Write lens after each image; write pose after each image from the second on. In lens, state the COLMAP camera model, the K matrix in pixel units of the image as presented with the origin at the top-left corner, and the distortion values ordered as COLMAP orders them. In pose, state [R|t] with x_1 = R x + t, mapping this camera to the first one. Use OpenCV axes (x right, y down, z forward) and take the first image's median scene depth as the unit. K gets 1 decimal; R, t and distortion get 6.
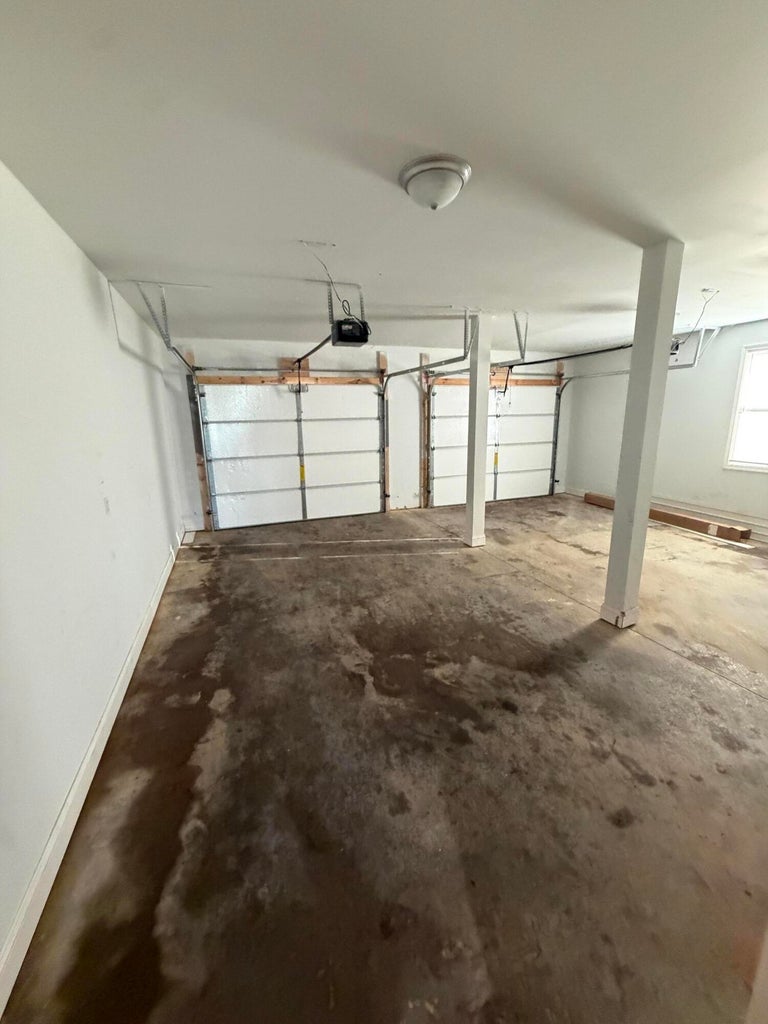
lens RADIAL K [[410.9, 0, 384.3], [0, 410.9, 510.4], [0, 0, 1]] dist [0.000948, -0.000021]
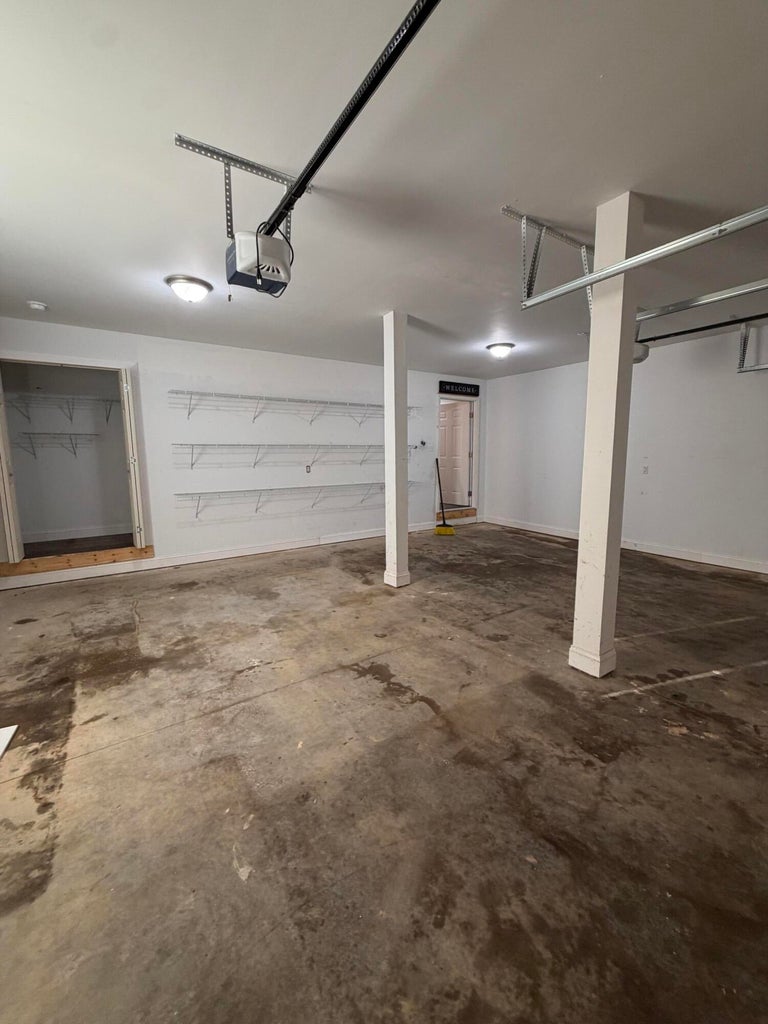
lens RADIAL K [[410.9, 0, 384.5], [0, 410.9, 510.3], [0, 0, 1]] dist [0.000948, -0.000021]
pose [[-0.972567, 0.057404, -0.225430, 0.670374], [-0.028245, 0.932765, 0.359377, -0.316996], [0.230903, 0.355885, -0.905555, 1.575628]]
